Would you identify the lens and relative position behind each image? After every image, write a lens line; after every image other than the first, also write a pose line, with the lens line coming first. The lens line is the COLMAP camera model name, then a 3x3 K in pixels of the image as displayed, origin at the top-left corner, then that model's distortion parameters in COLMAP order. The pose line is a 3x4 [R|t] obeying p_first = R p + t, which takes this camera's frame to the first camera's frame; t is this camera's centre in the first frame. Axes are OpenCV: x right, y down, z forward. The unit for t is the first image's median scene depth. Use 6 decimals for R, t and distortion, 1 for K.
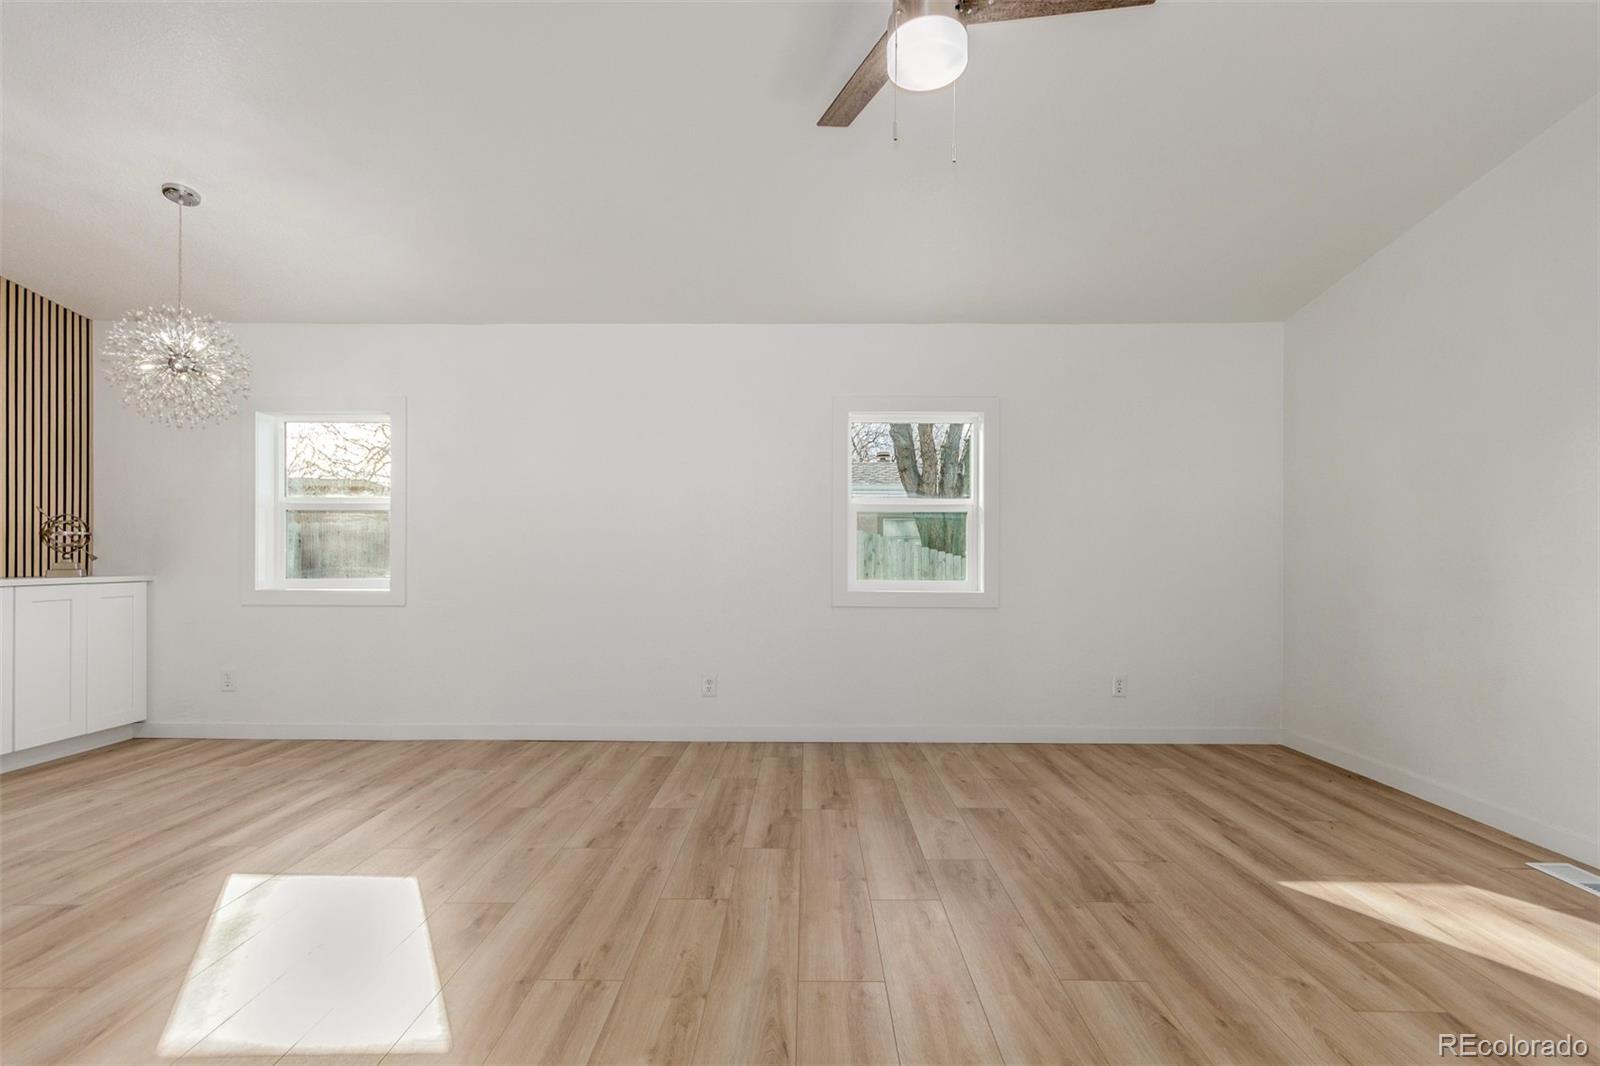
lens RADIAL K [[756.7, 0, 803.2], [0, 756.7, 552.2], [0, 0, 1]] dist [0.005596, 0.000971]
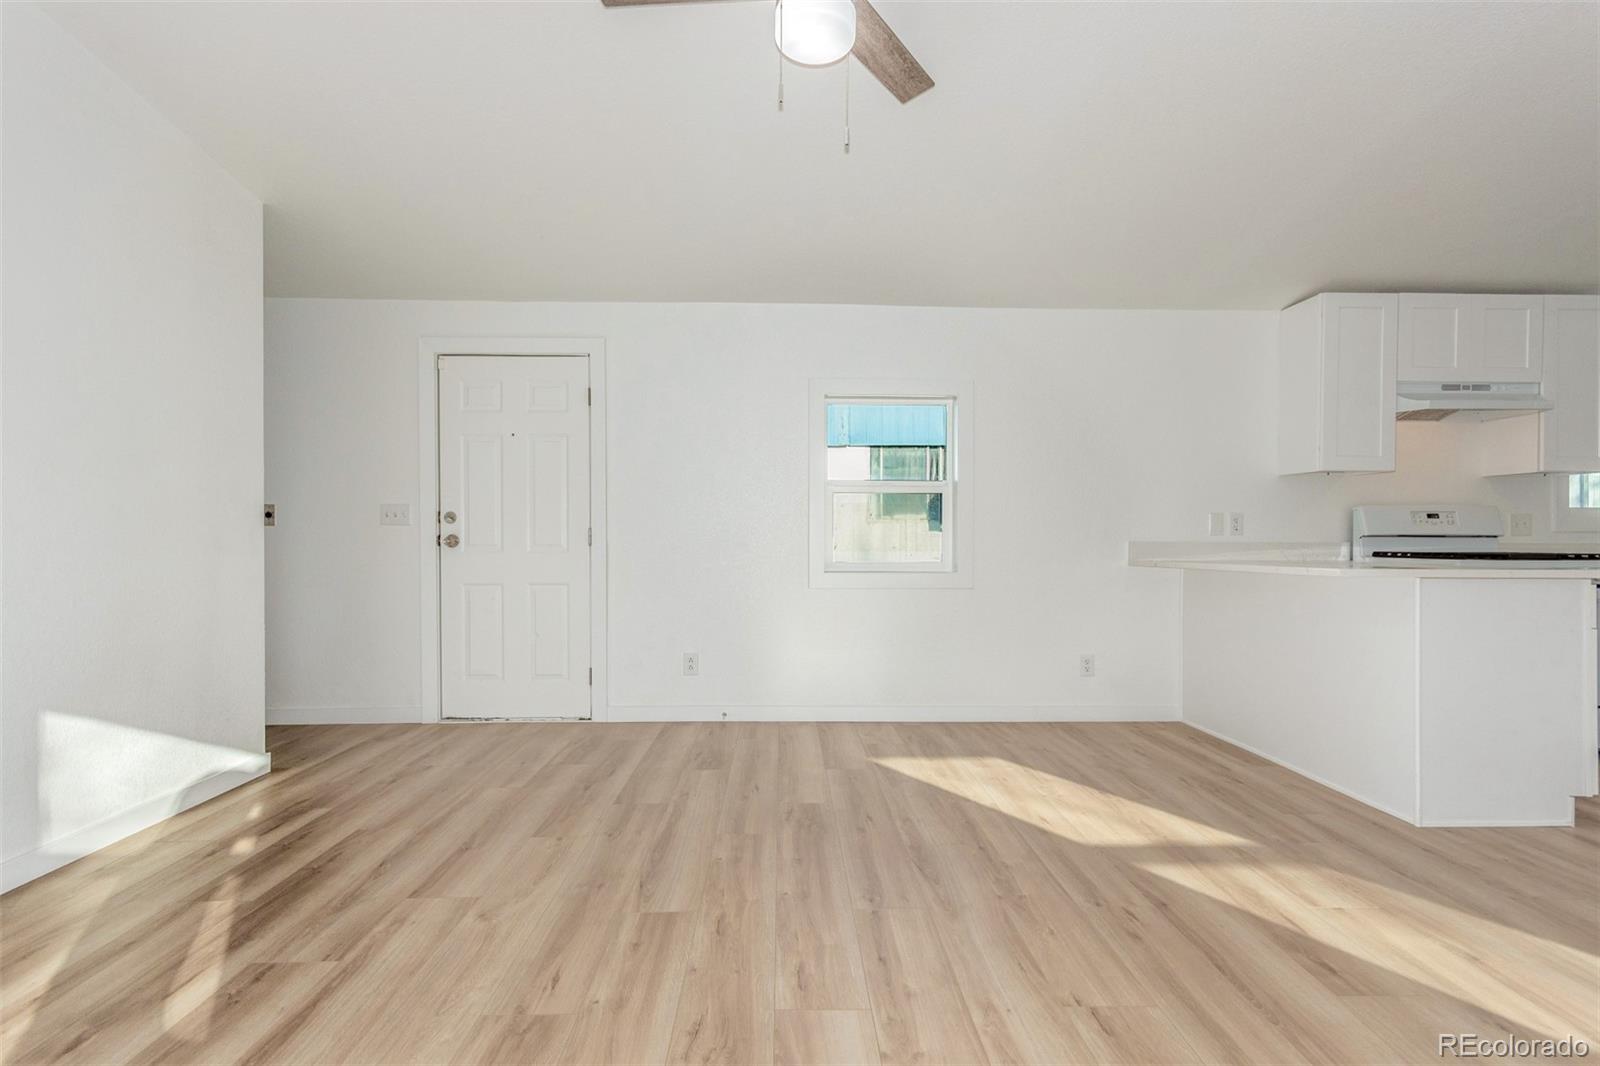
lens RADIAL K [[743.7, 0, 796.8], [0, 743.7, 537.1], [0, 0, 1]] dist [0.004801, -0.000241]
pose [[-0.999637, -0.005974, -0.026289, 0.138225], [-0.005953, 0.999982, -0.000874, 0.004265], [0.026294, -0.000717, -0.999654, 1.304155]]
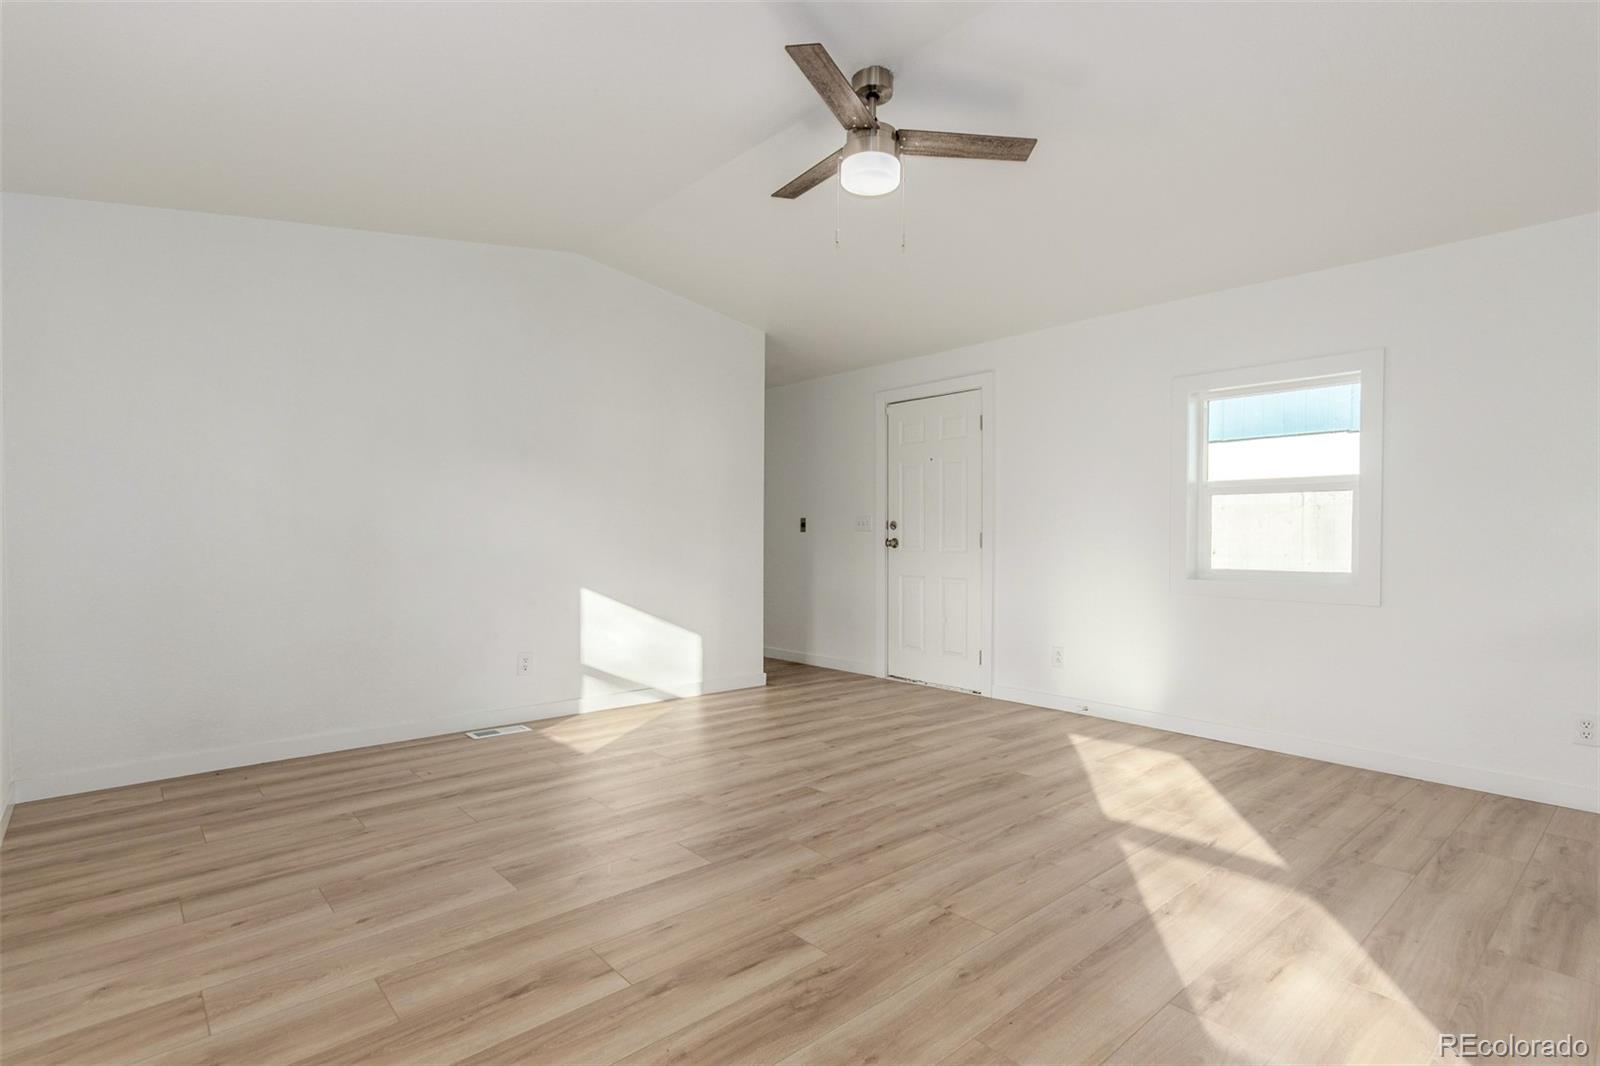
lens RADIAL K [[770.1, 0, 805.8], [0, 770.1, 531.4], [0, 0, 1]] dist [0.005931, 0.001208]
pose [[-0.670622, 0.000039, 0.741799, -0.530121], [-0.011494, 0.999879, -0.010444, 0.008220], [-0.741710, -0.015530, -0.670541, 1.338777]]
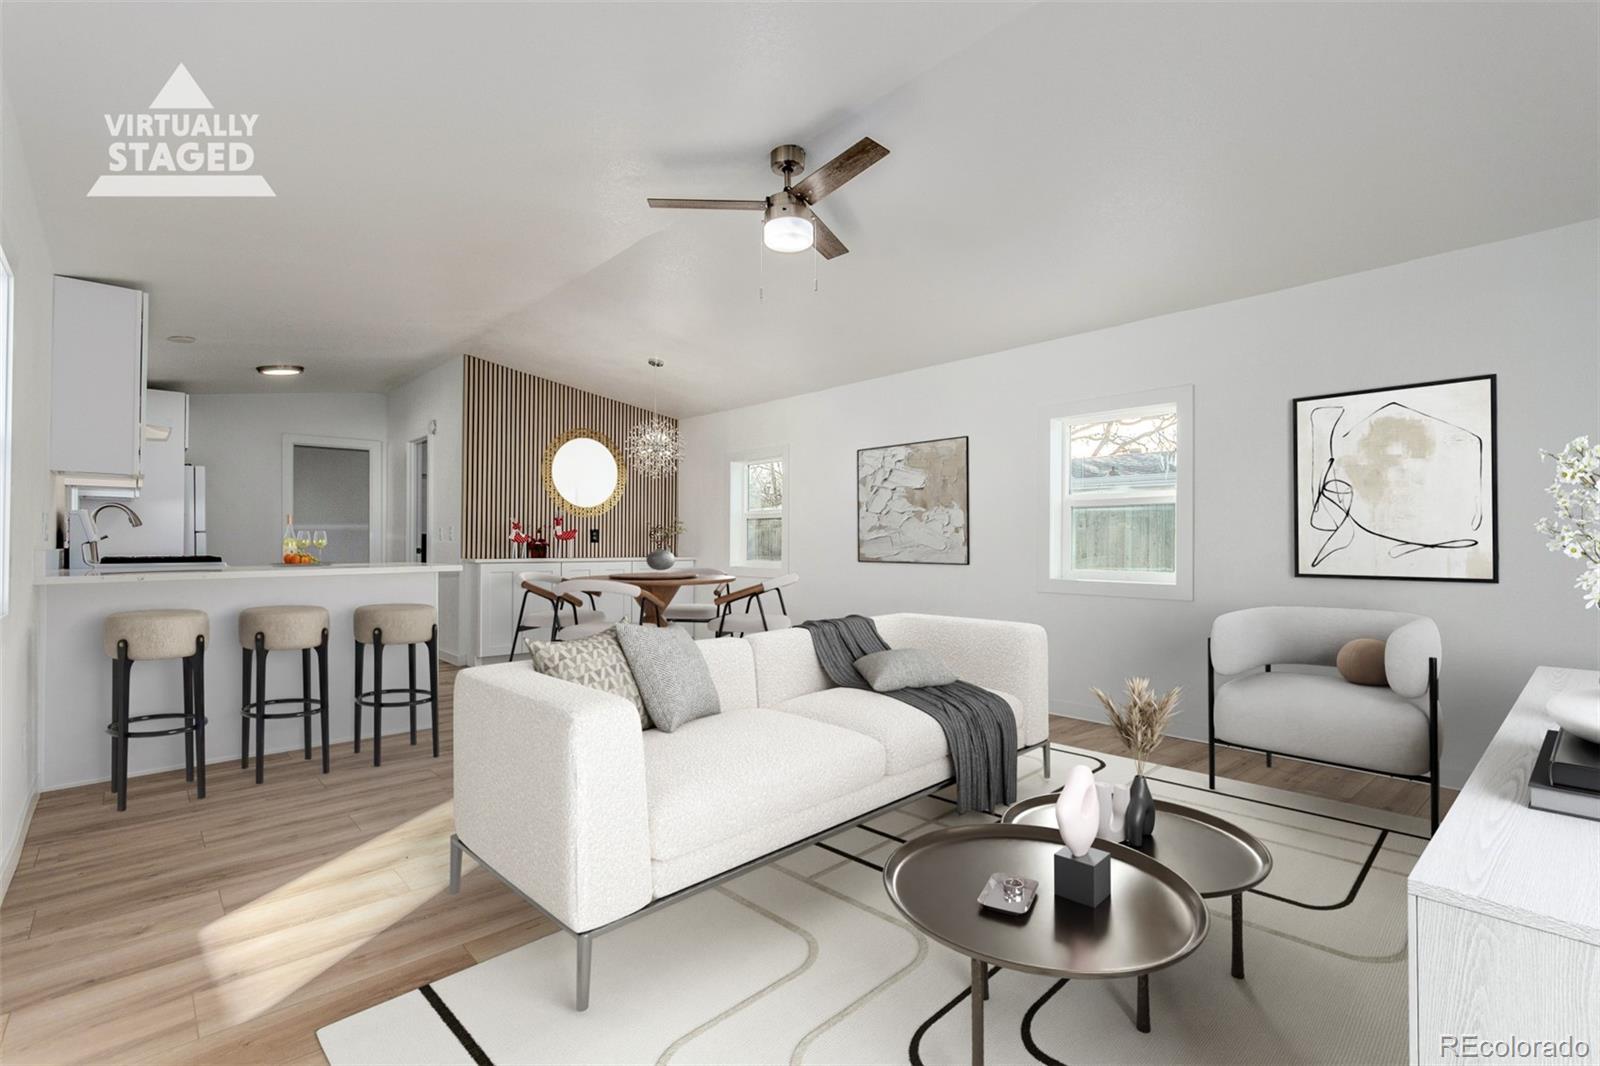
lens RADIAL K [[753.3, 0, 800.0], [0, 753.3, 533.0], [0, 0, 1]] dist [0.000367, -0.004946]
pose [[0.674407, -0.010980, -0.738278, 0.895398], [0.001997, 0.999913, -0.013047, -0.003568], [0.738357, 0.007324, 0.674370, -0.031738]]
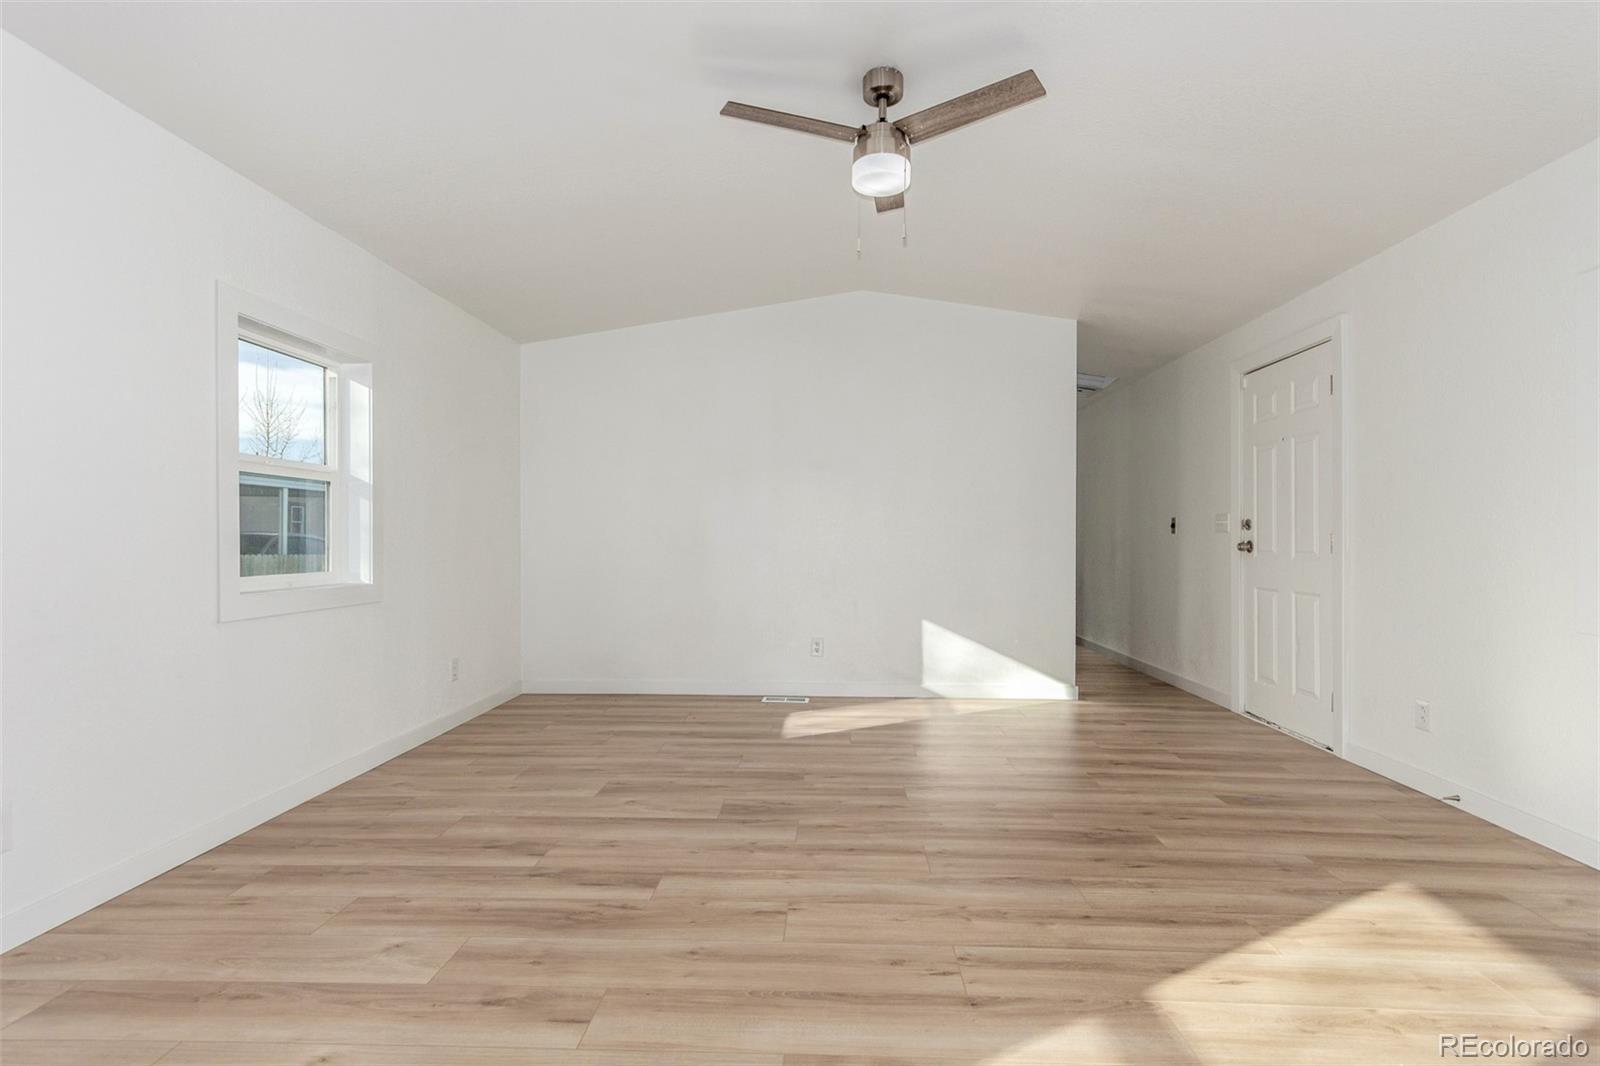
lens RADIAL K [[753.2, 0, 806.5], [0, 753.2, 532.6], [0, 0, 1]] dist [0.004348, 0.000461]
pose [[0.033092, 0.004354, 0.999443, -0.796457], [-0.006186, 0.999972, -0.004151, -0.002619], [-0.999433, -0.006046, 0.033118, 0.720929]]
